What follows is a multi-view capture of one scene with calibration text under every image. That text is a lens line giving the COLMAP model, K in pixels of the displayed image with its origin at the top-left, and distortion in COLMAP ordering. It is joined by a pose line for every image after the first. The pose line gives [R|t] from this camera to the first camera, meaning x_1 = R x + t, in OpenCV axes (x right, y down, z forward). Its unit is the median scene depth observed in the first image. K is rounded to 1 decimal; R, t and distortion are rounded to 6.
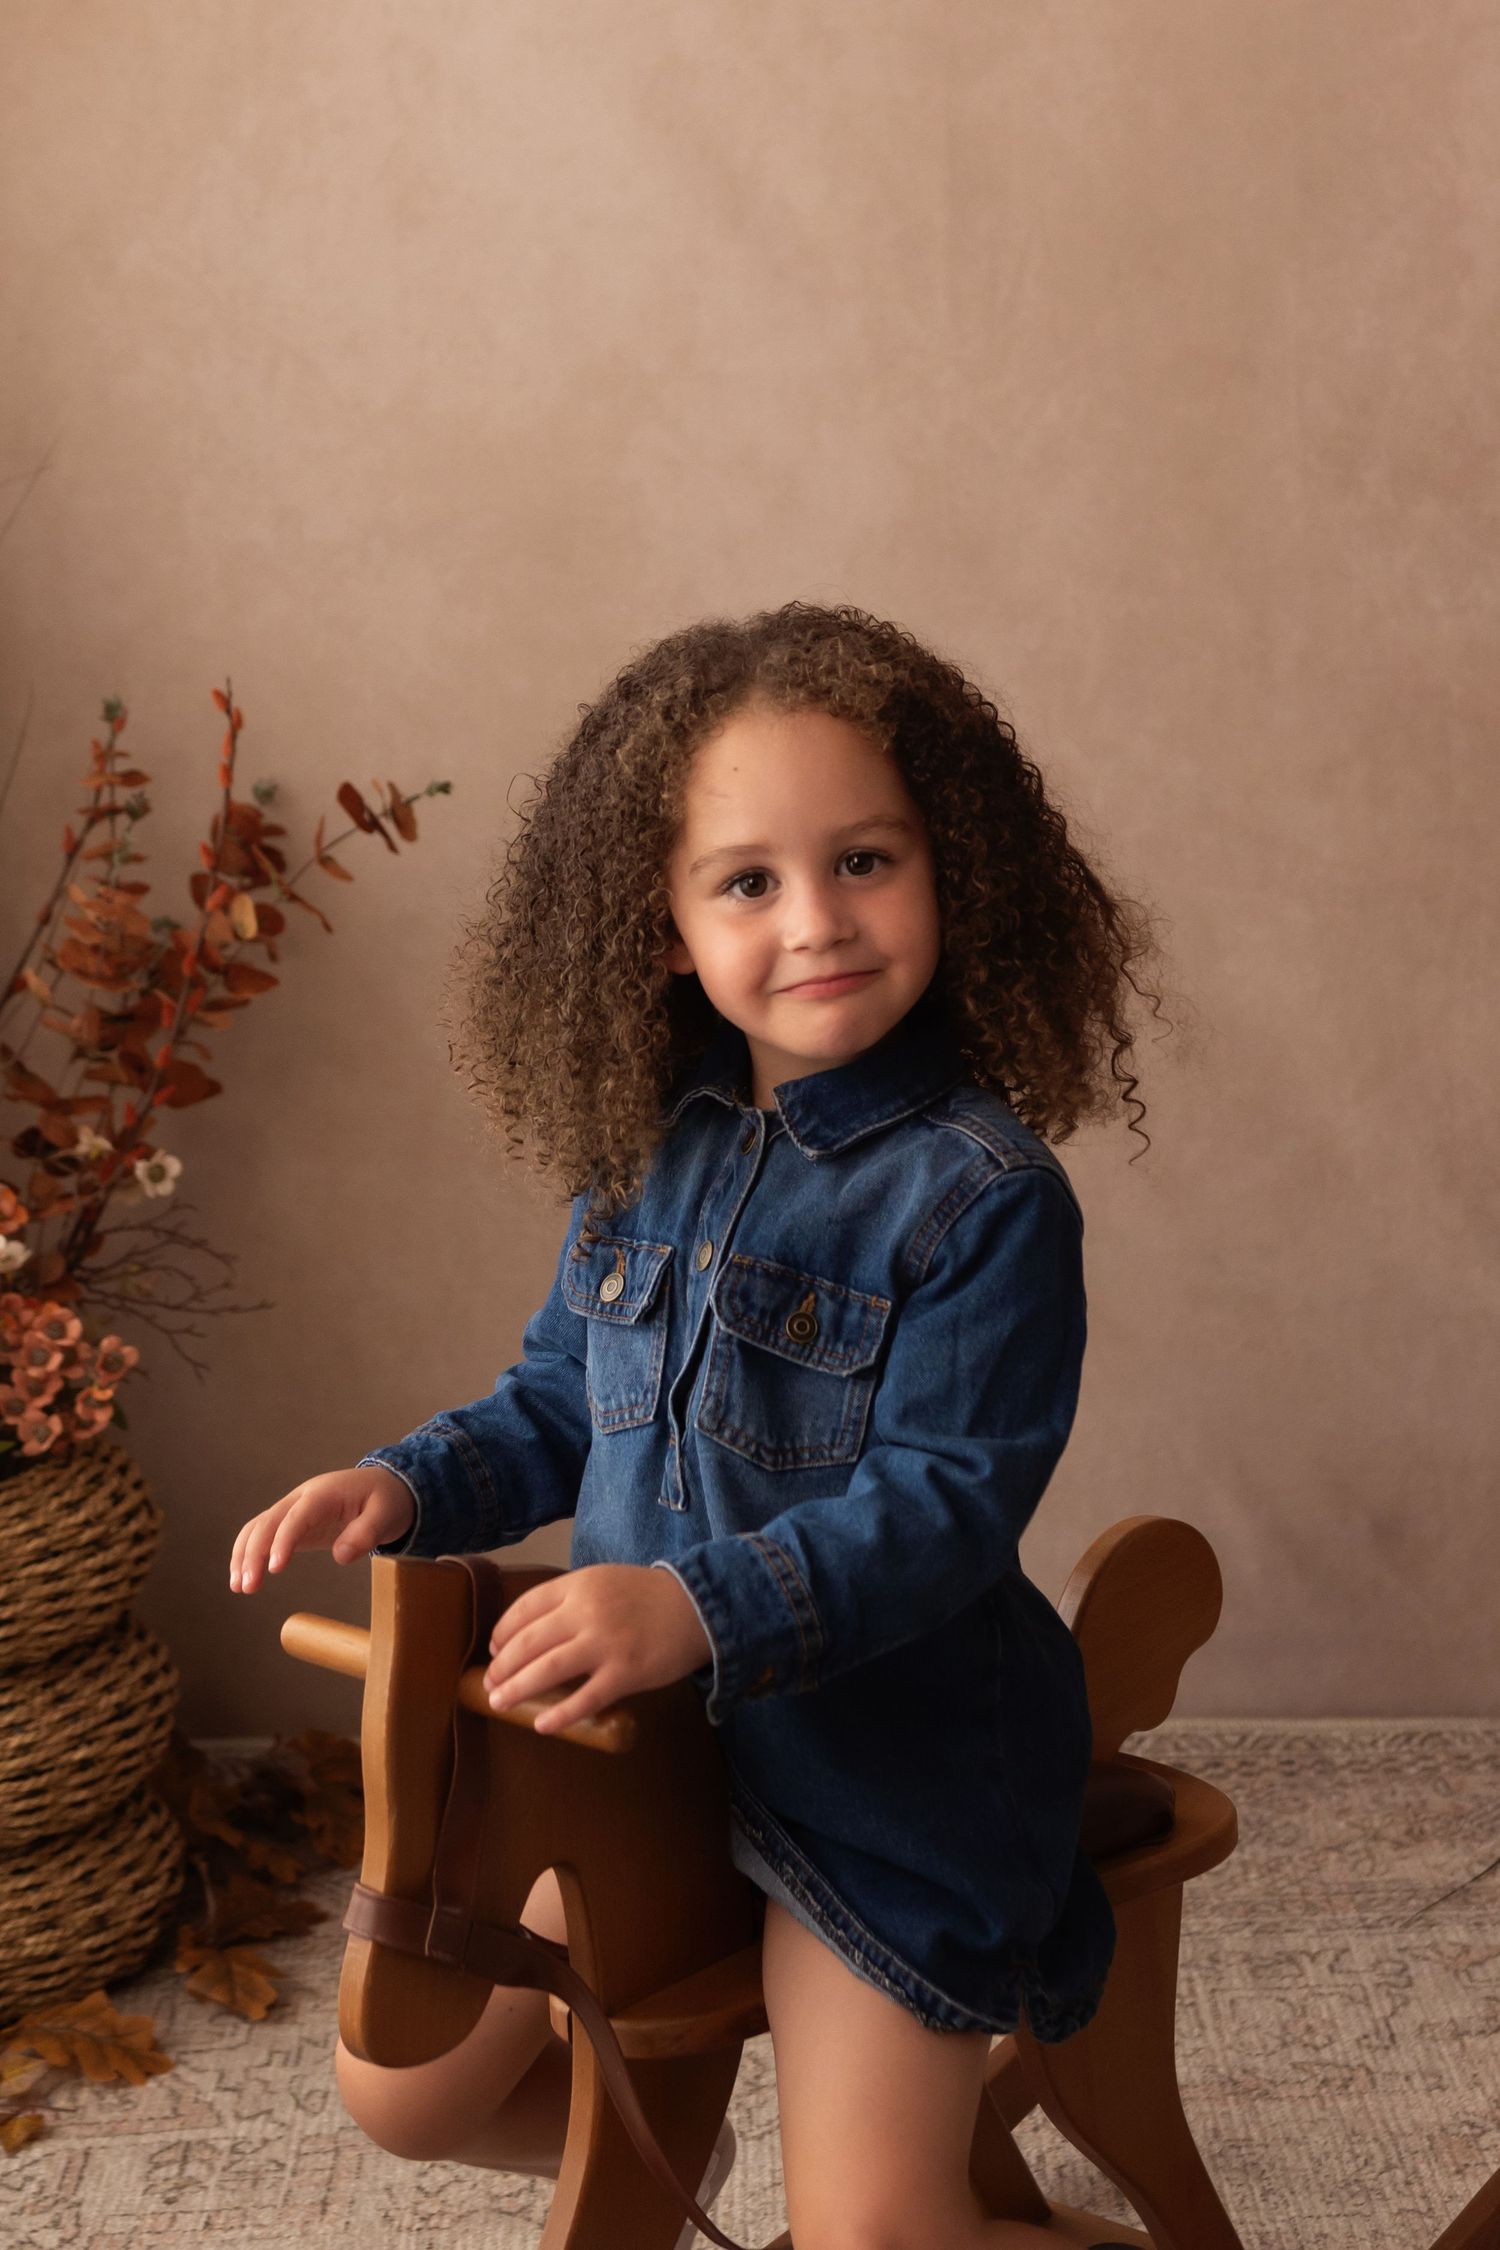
lens RADIAL K [[4222.1, 0, 884.2], [0, 4222.1, 891.5], [0, 0, 1]] dist [0.011200, -0.036450]
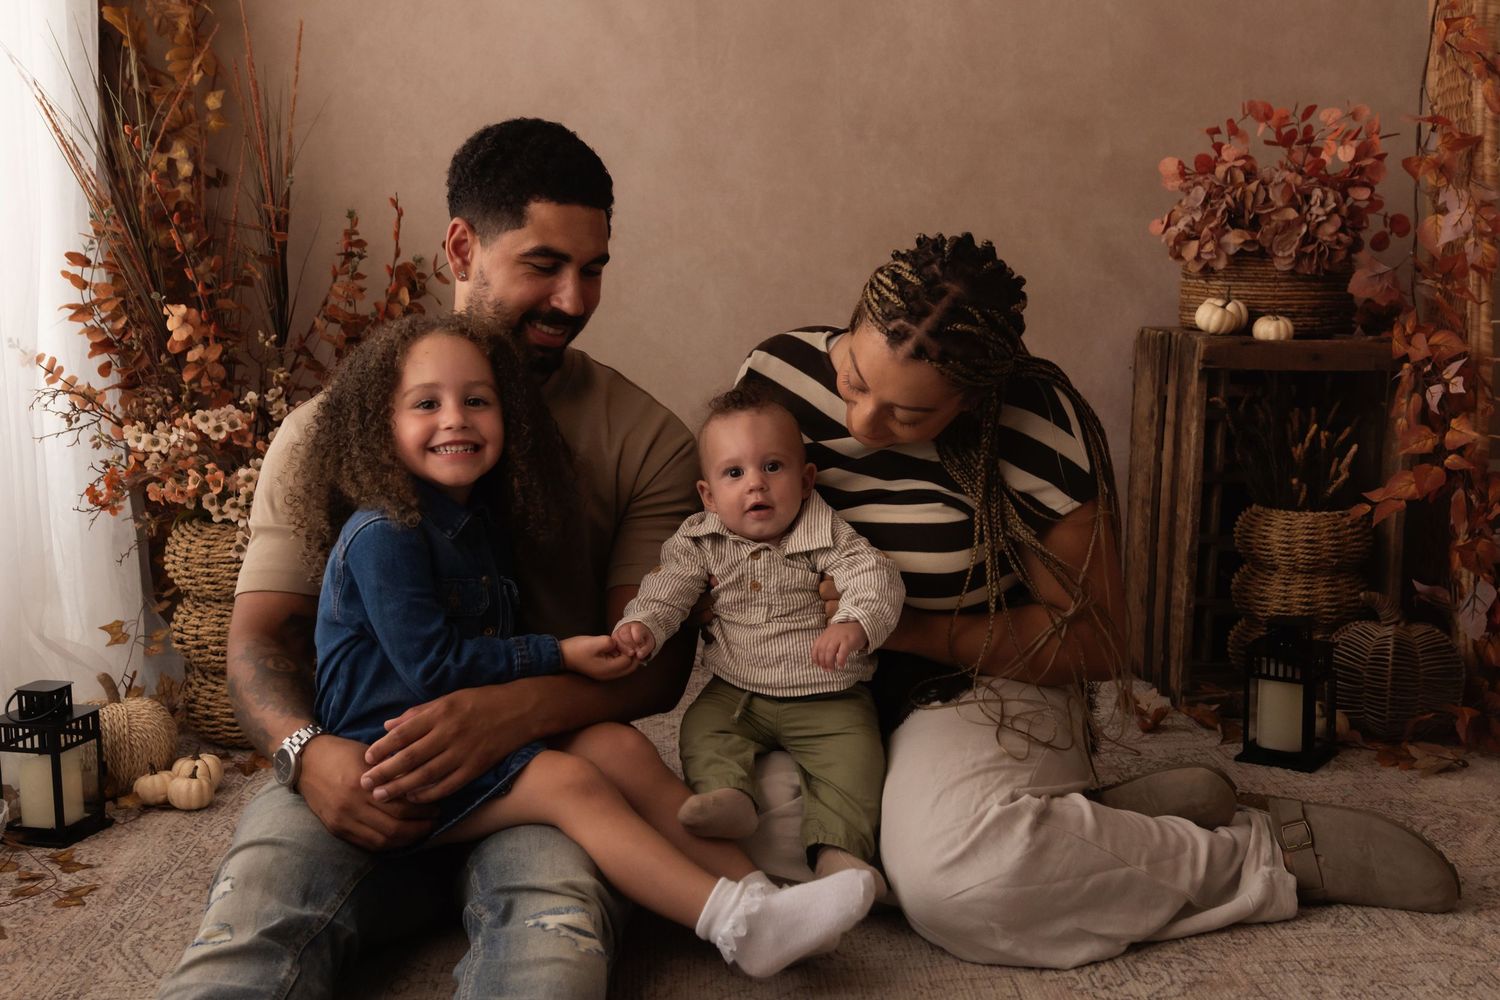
lens RADIAL K [[1724.9, 0, 761.8], [0, 1724.9, 505.7], [0, 0, 1]] dist [-0.009282, 0.020788]
pose [[0.999875, -0.000542, 0.015817, 0.040222], [0.000590, 0.999995, -0.003062, 0.134040], [-0.015815, 0.003071, 0.999870, 0.001261]]
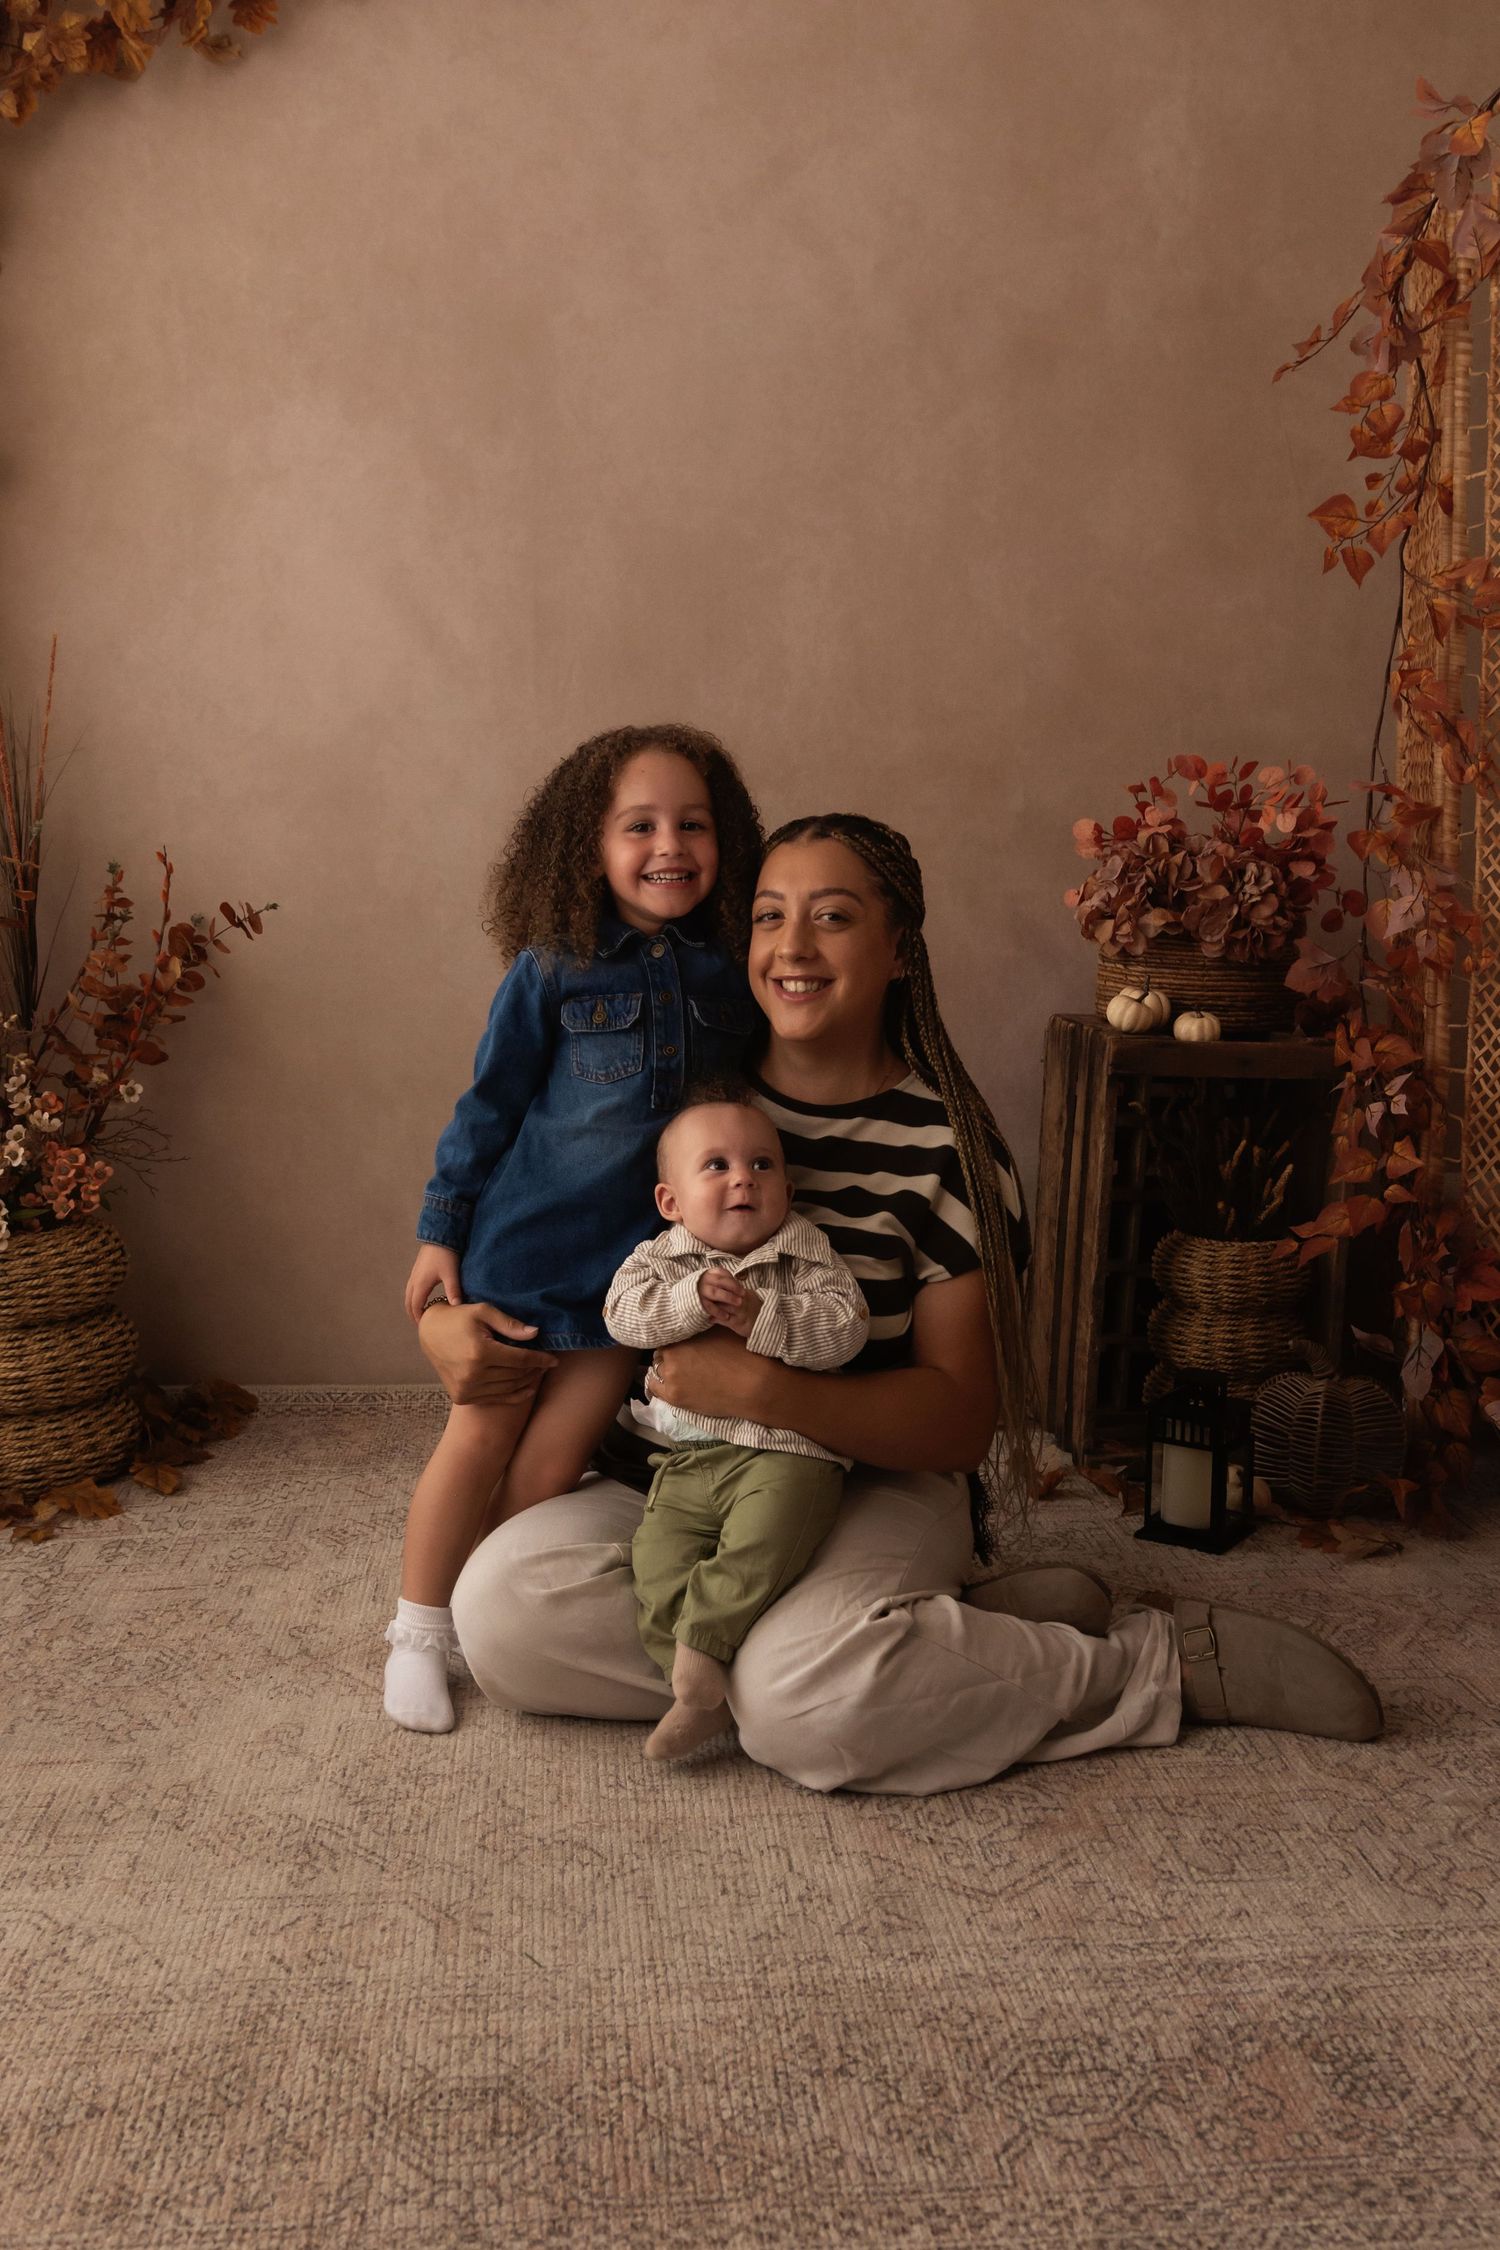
lens RADIAL K [[2067.8, 0, 733.1], [0, 2067.8, 1190.8], [0, 0, 1]] dist [0.009079, -0.015915]
pose [[0.999242, 0.014659, 0.036056, 0.087272], [-0.015200, 0.999775, 0.014769, 0.098340], [-0.035832, -0.015306, 0.999241, -0.016955]]
